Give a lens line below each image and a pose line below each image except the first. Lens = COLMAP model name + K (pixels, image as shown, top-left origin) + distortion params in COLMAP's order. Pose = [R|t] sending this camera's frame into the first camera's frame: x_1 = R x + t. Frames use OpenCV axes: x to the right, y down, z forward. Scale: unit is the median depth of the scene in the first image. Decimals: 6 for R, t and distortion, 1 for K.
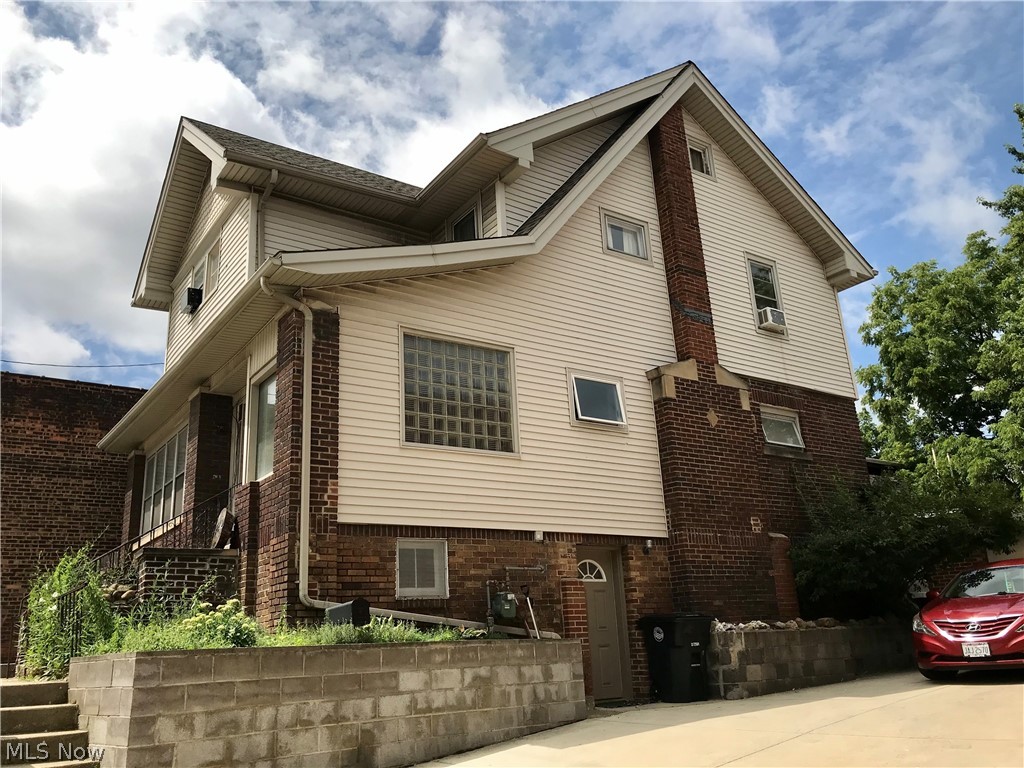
lens RADIAL K [[831.9, 0, 508.5], [0, 831.9, 383.3], [0, 0, 1]] dist [0.029292, -0.030507]
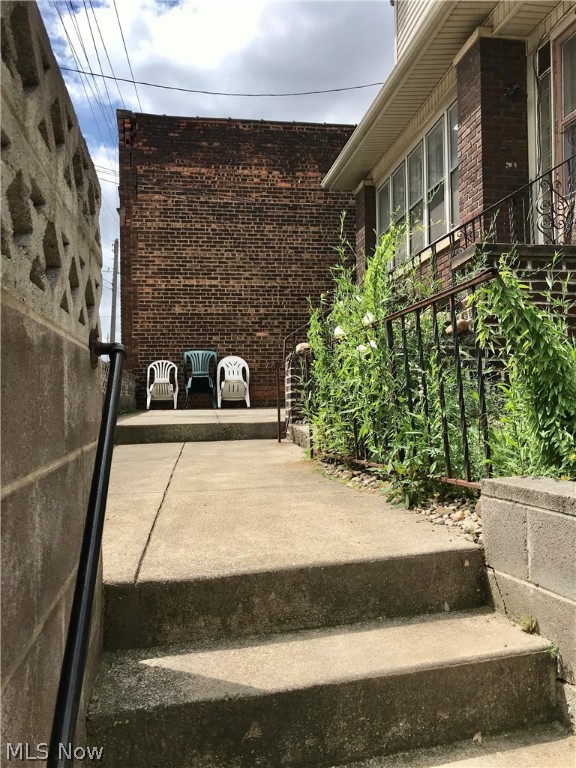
lens RADIAL K [[623.9, 0, 294.3], [0, 623.9, 383.5], [0, 0, 1]] dist [0.029292, -0.030507]
pose [[0.897717, 0.026060, -0.439800, -0.275033], [0.106049, 0.956116, 0.273122, 0.121258], [0.427618, -0.291827, 0.855558, 0.435540]]
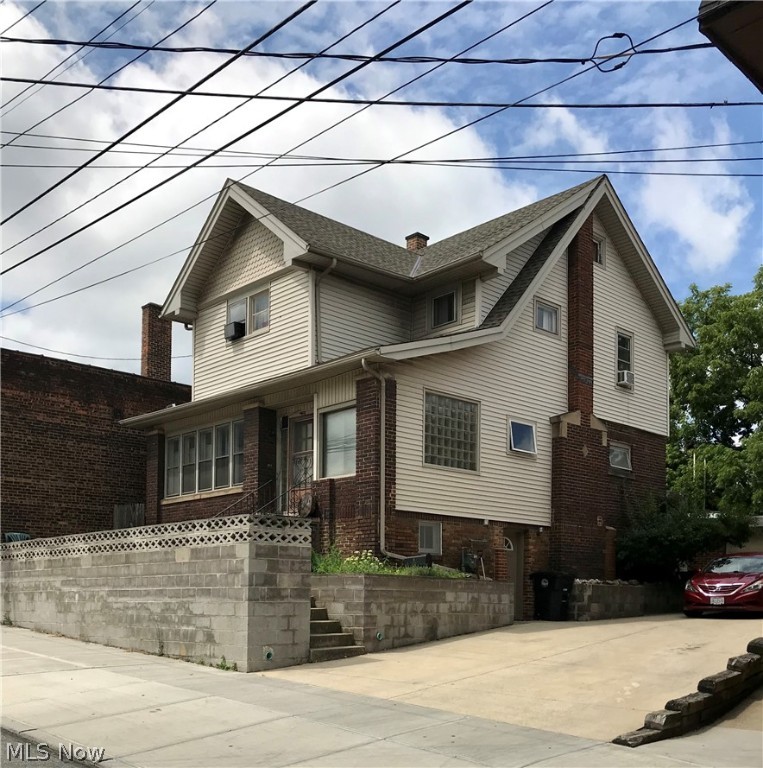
lens RADIAL K [[864.0, 0, 379.1], [0, 864.0, 588.5], [0, 0, 1]] dist [0.034395, 0.000000]
pose [[0.985998, 0.058141, 0.156293, -0.378140], [-0.101108, 0.953757, 0.283062, -0.135492], [-0.132608, -0.294901, 0.946281, -0.553116]]
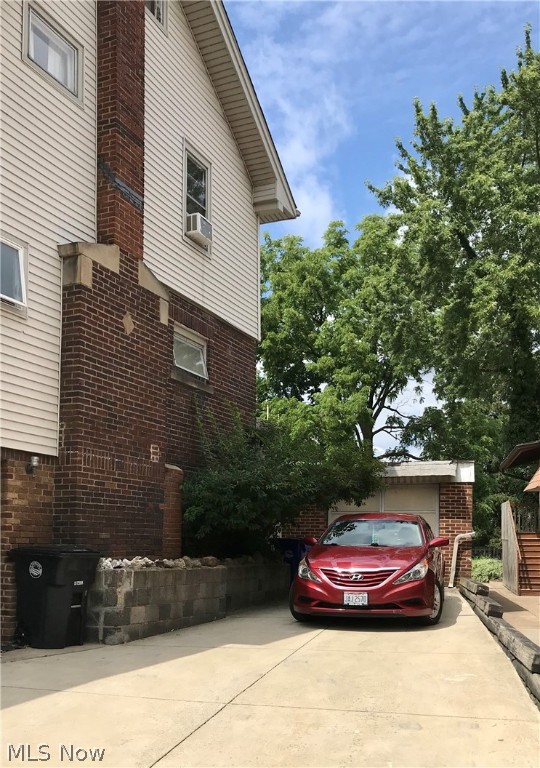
lens RADIAL K [[766.3, 0, 280.9], [0, 766.3, 505.7], [0, 0, 1]] dist [0.032718, 0.000000]
pose [[0.854216, 0.084854, 0.512947, -0.006109], [-0.204597, 0.961853, 0.181602, 0.047541], [-0.477970, -0.260075, 0.838991, 0.237208]]
